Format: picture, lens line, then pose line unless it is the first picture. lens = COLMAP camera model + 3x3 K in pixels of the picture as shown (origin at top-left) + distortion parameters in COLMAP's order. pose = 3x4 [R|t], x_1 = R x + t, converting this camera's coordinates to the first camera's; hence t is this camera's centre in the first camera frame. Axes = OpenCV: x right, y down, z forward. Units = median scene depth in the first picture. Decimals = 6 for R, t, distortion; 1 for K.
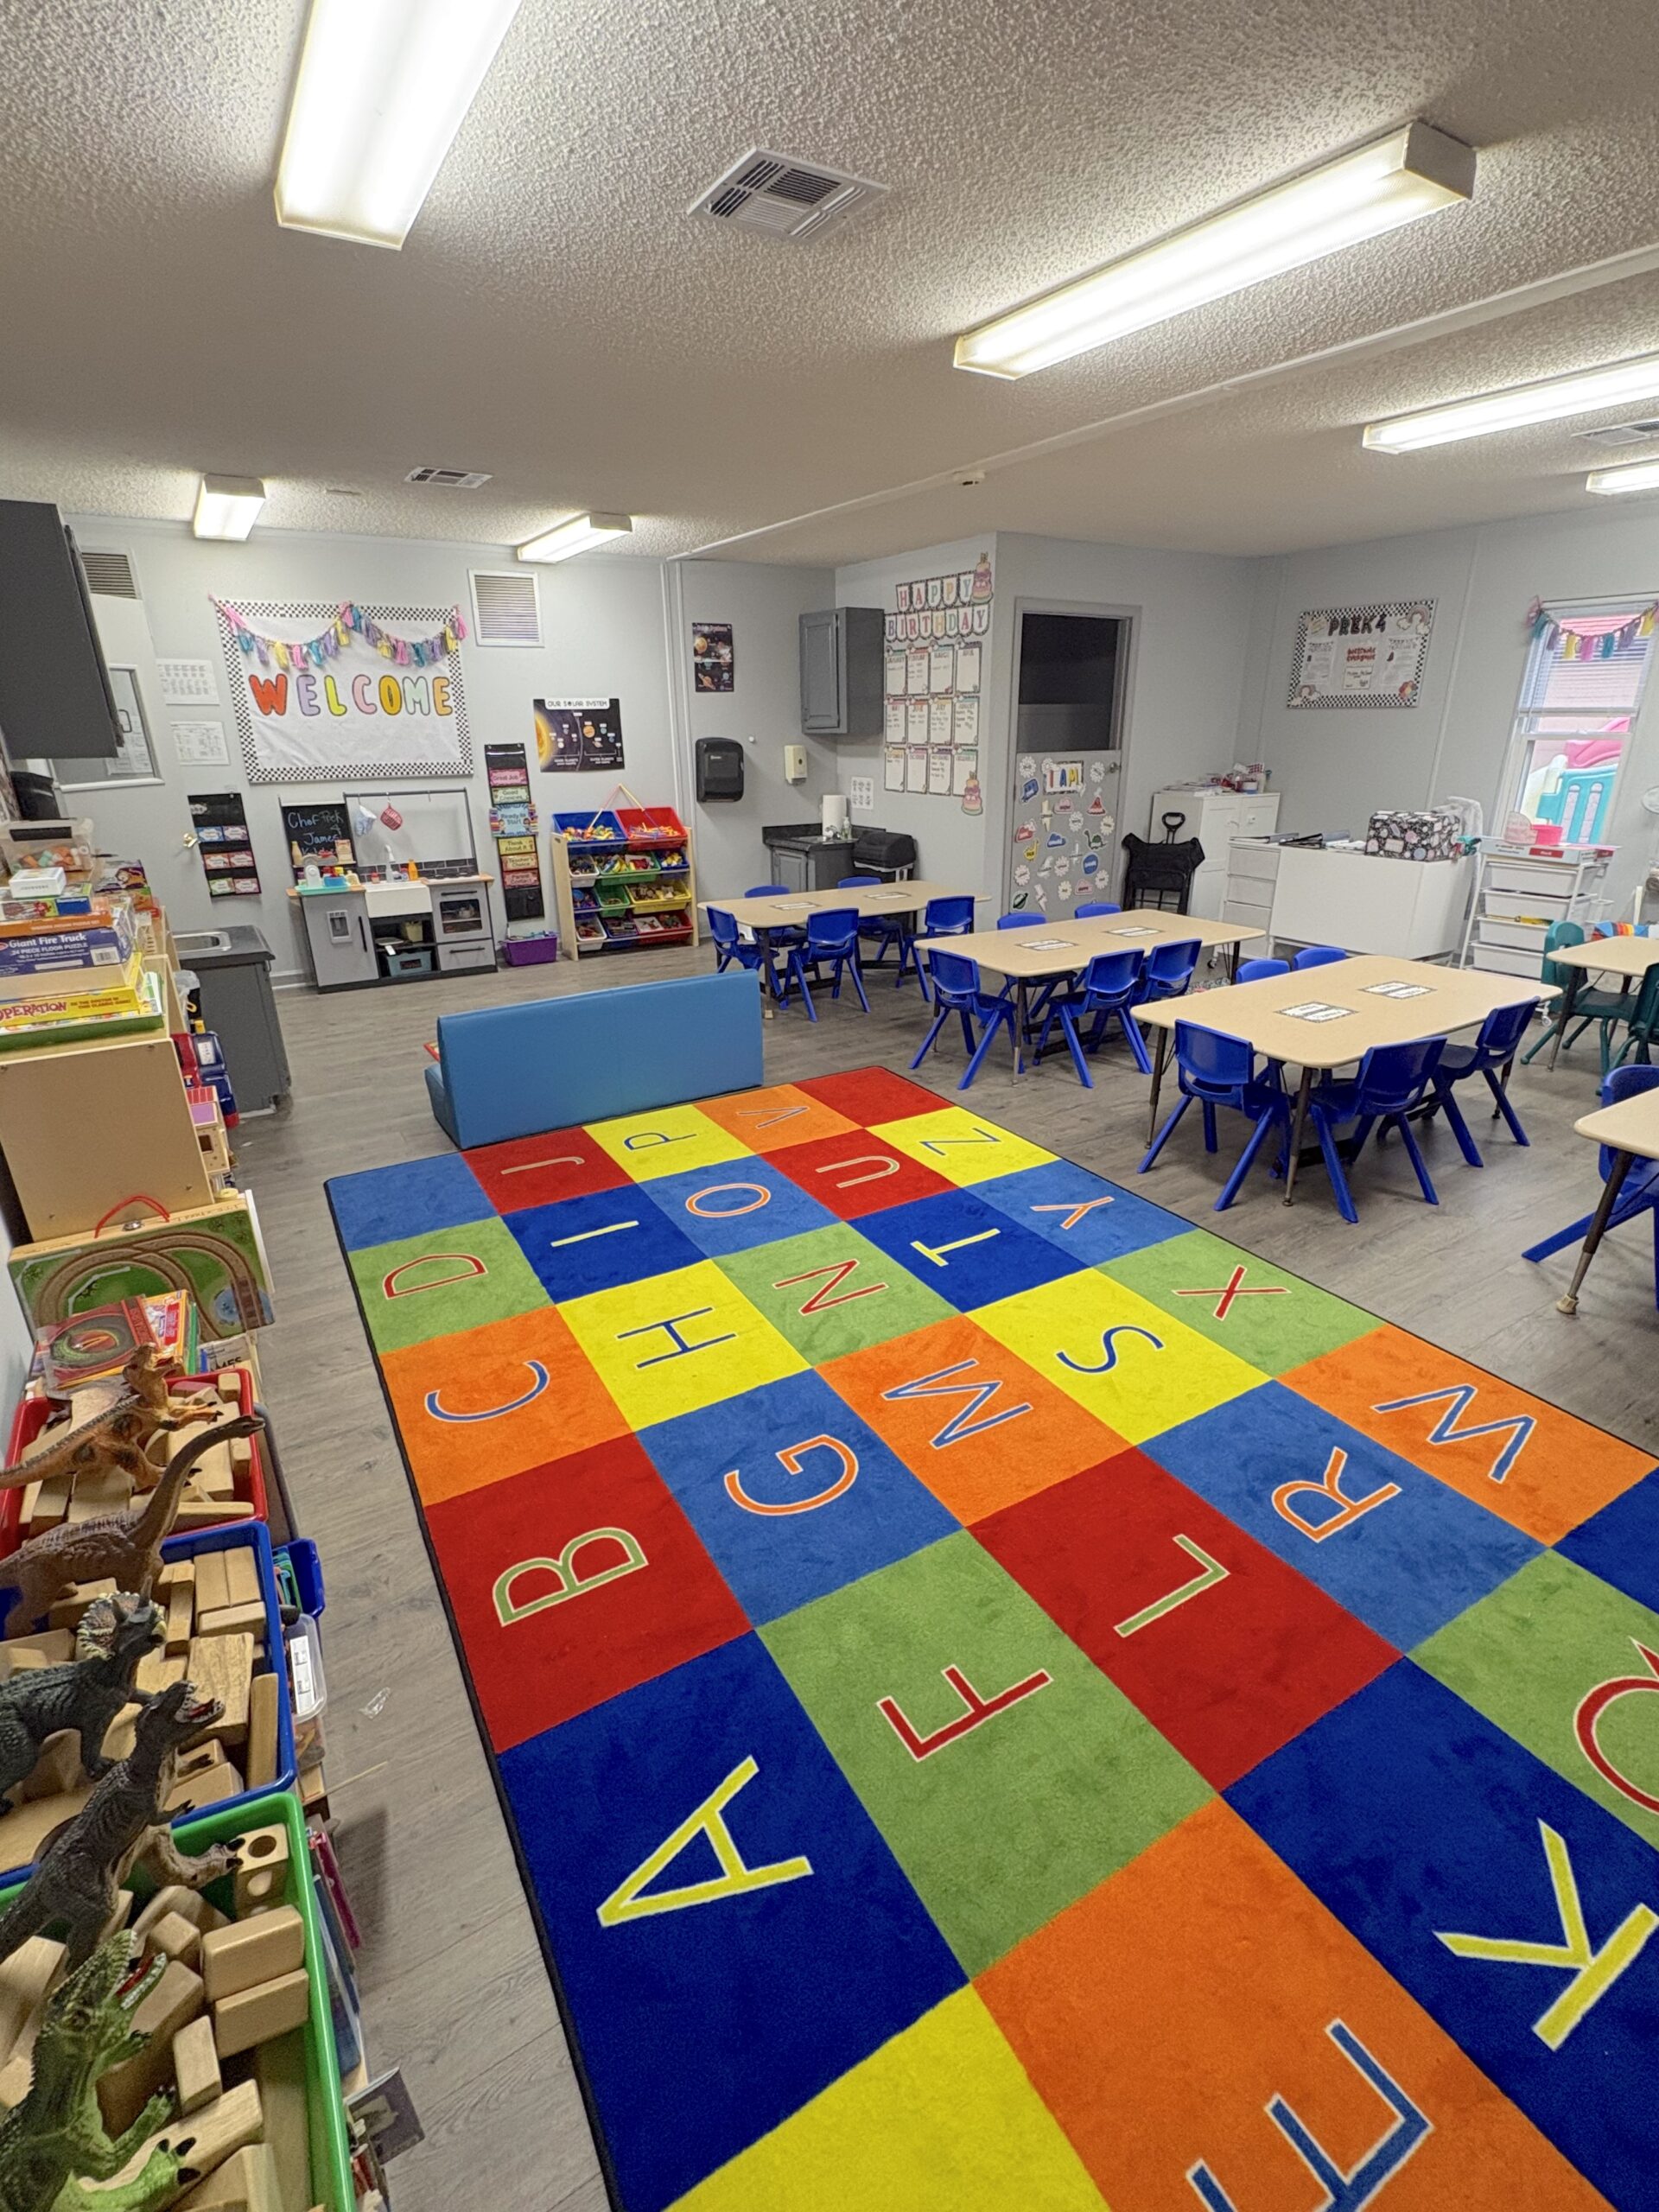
lens RADIAL K [[1020.2, 0, 834.3], [0, 1020.2, 1105.4], [0, 0, 1]] dist [-0.002953, 0.001924]
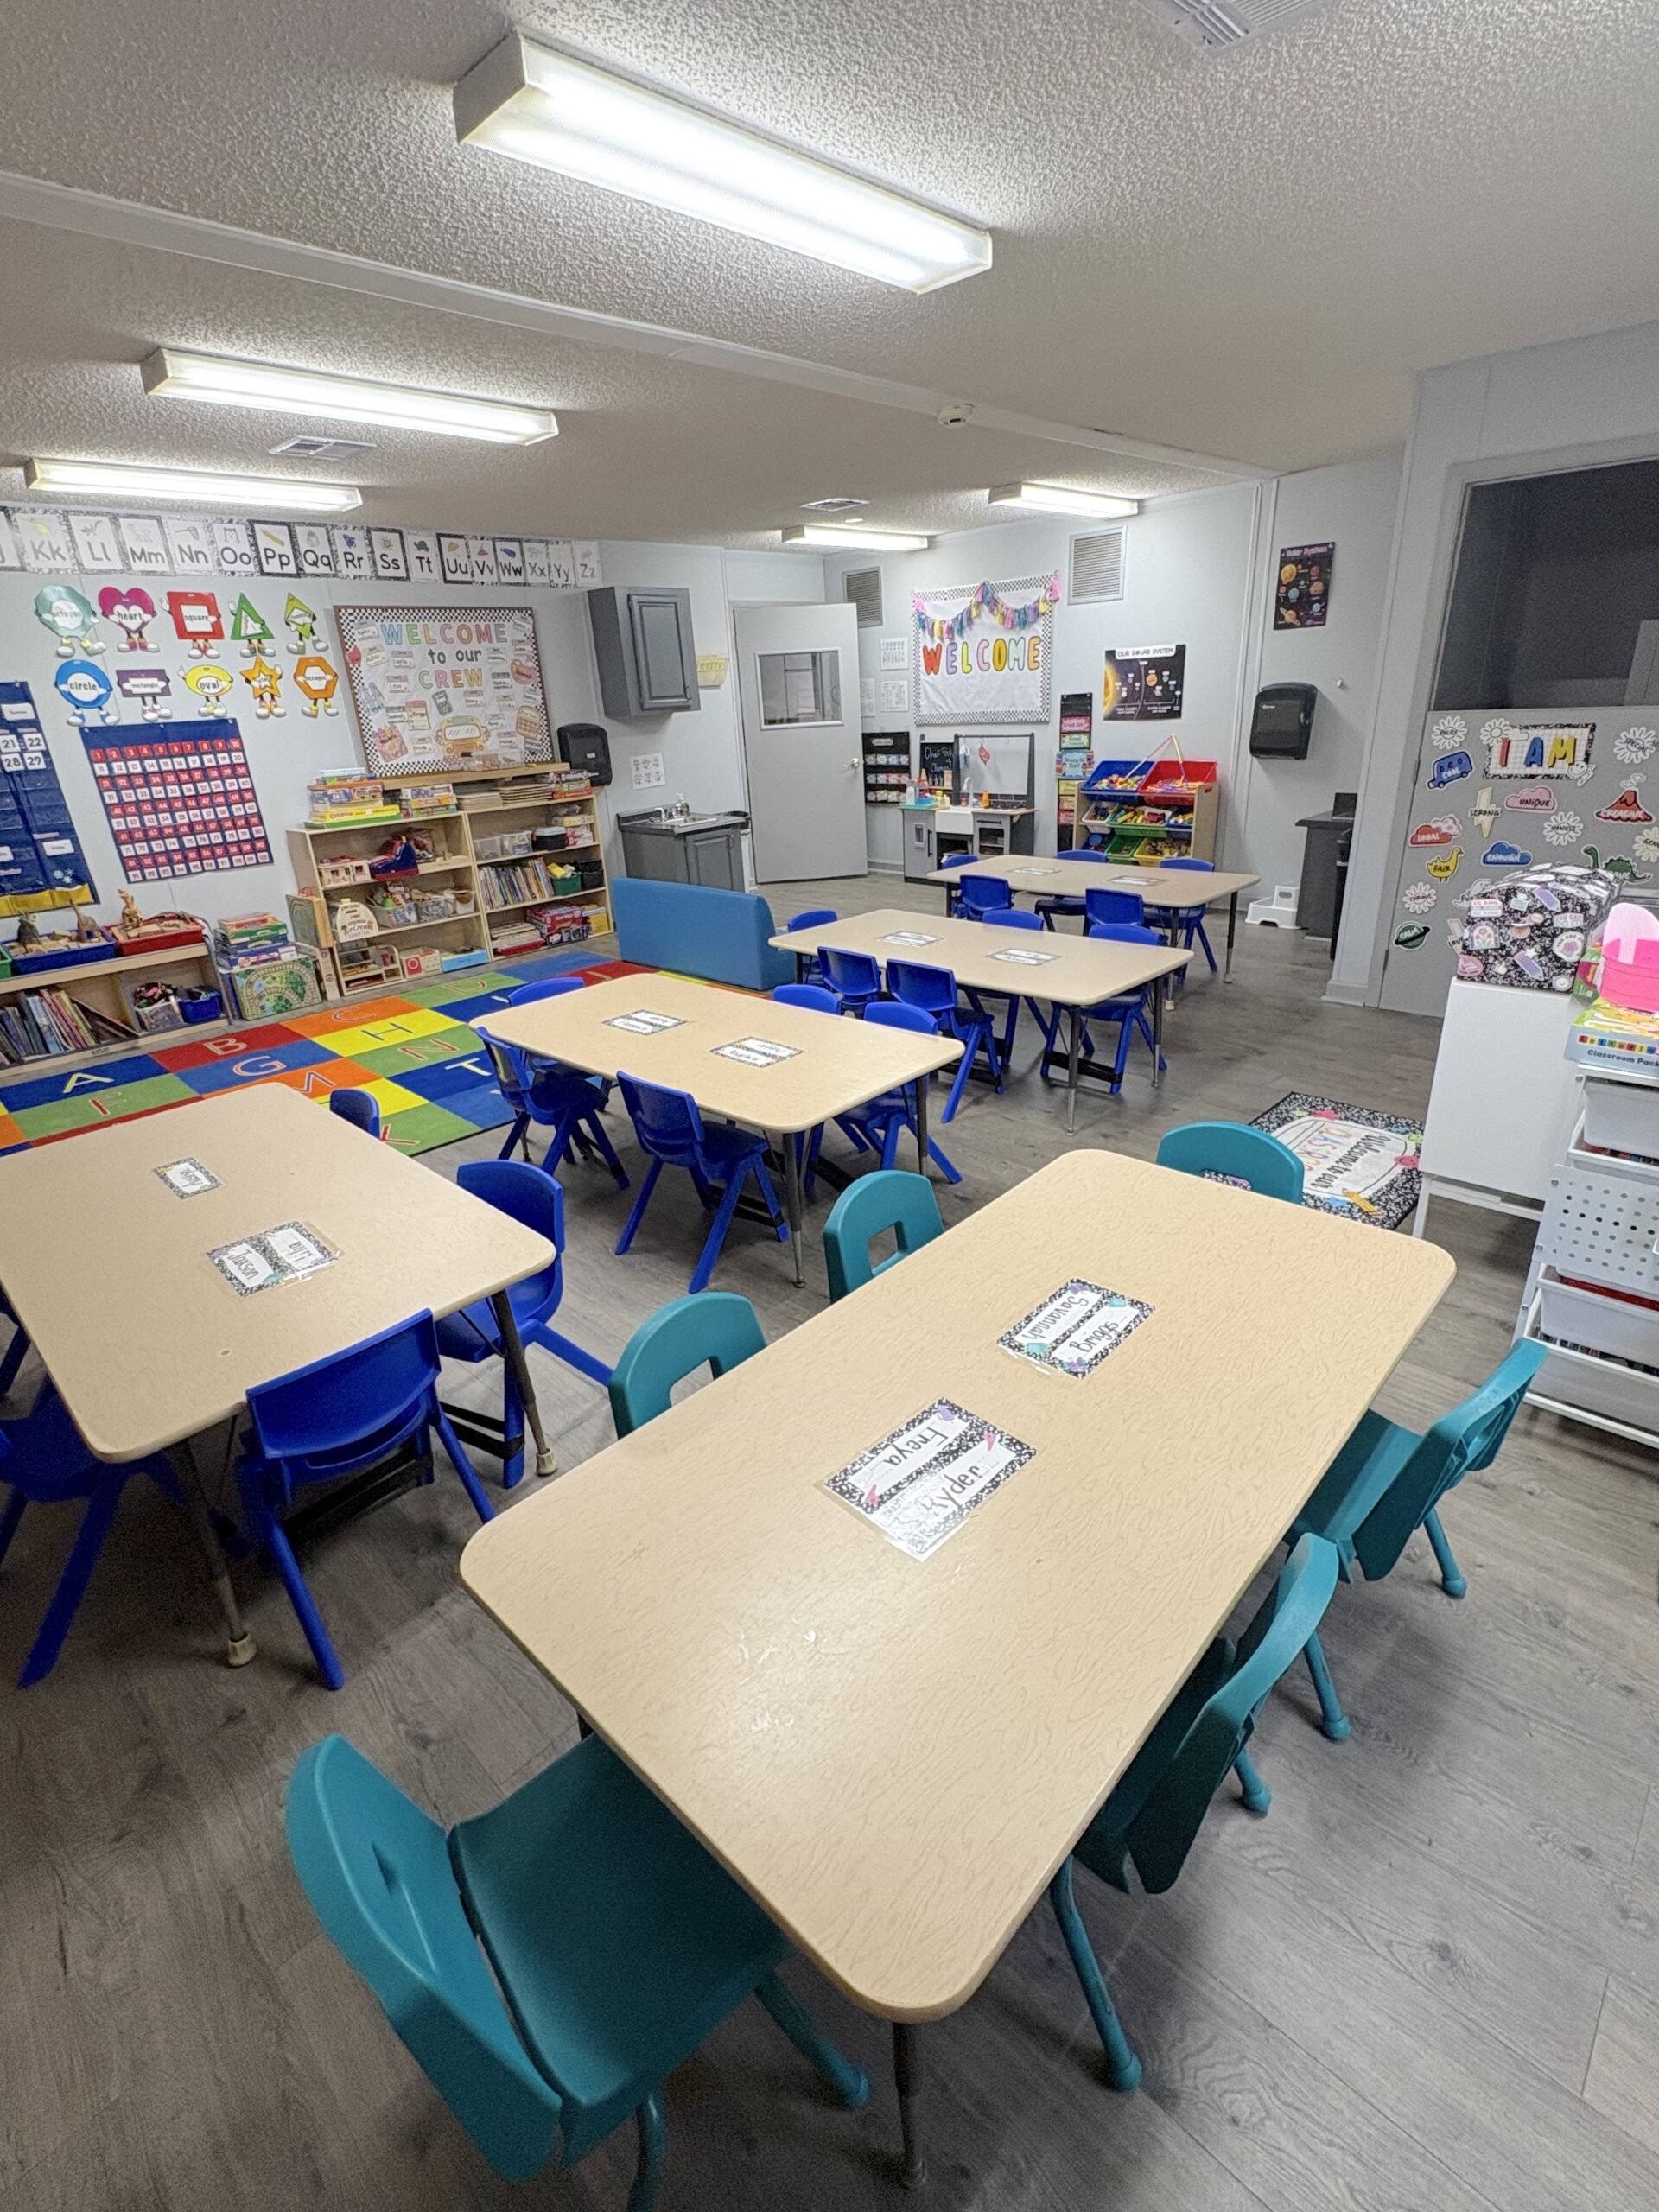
lens RADIAL K [[1020.2, 0, 829.6], [0, 1020.2, 1106.0], [0, 0, 1]] dist [-0.002953, 0.001924]
pose [[0.246211, 0.365534, -0.897644, 0.775052], [-0.296567, 0.910145, 0.289281, -0.192158], [0.922729, 0.194987, 0.332493, 0.483070]]
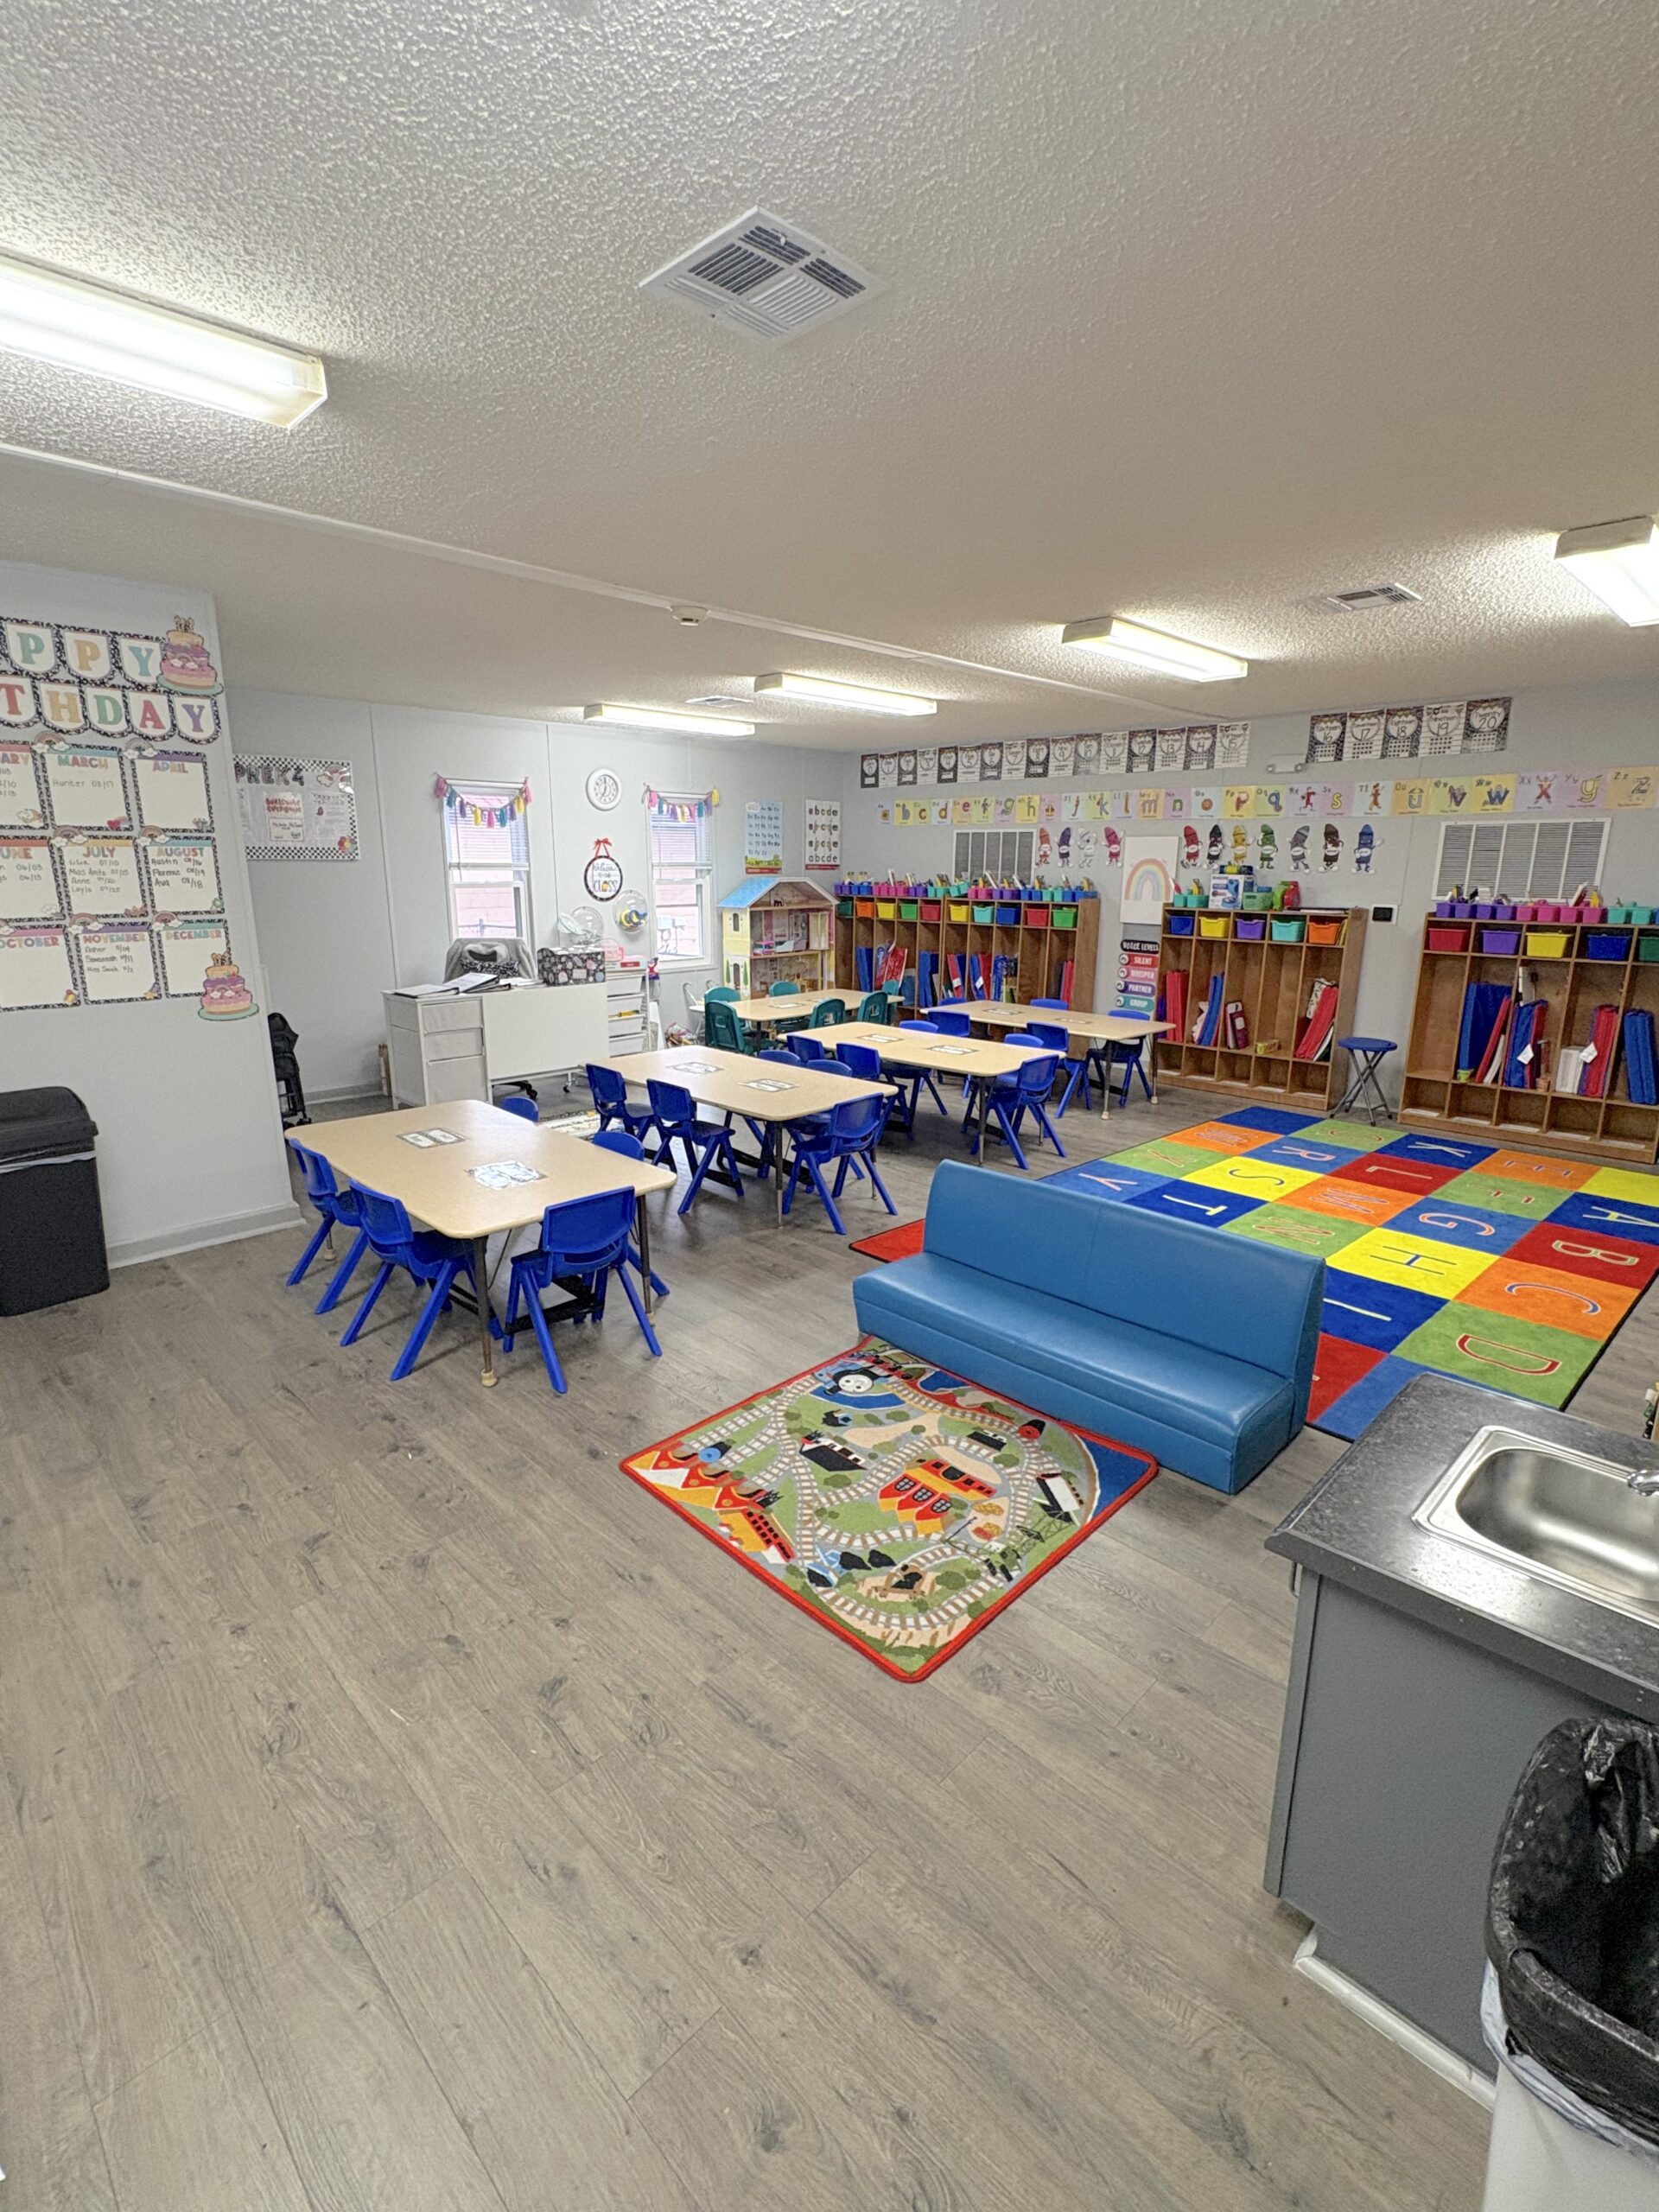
lens RADIAL K [[1020.2, 0, 829.9], [0, 1020.2, 1104.0], [0, 0, 1]] dist [-0.002953, 0.001924]
pose [[-0.221185, -0.217524, 0.950663, -0.566701], [0.344816, 0.894398, 0.284876, -0.299430], [-0.912239, 0.390814, -0.122822, 0.786930]]
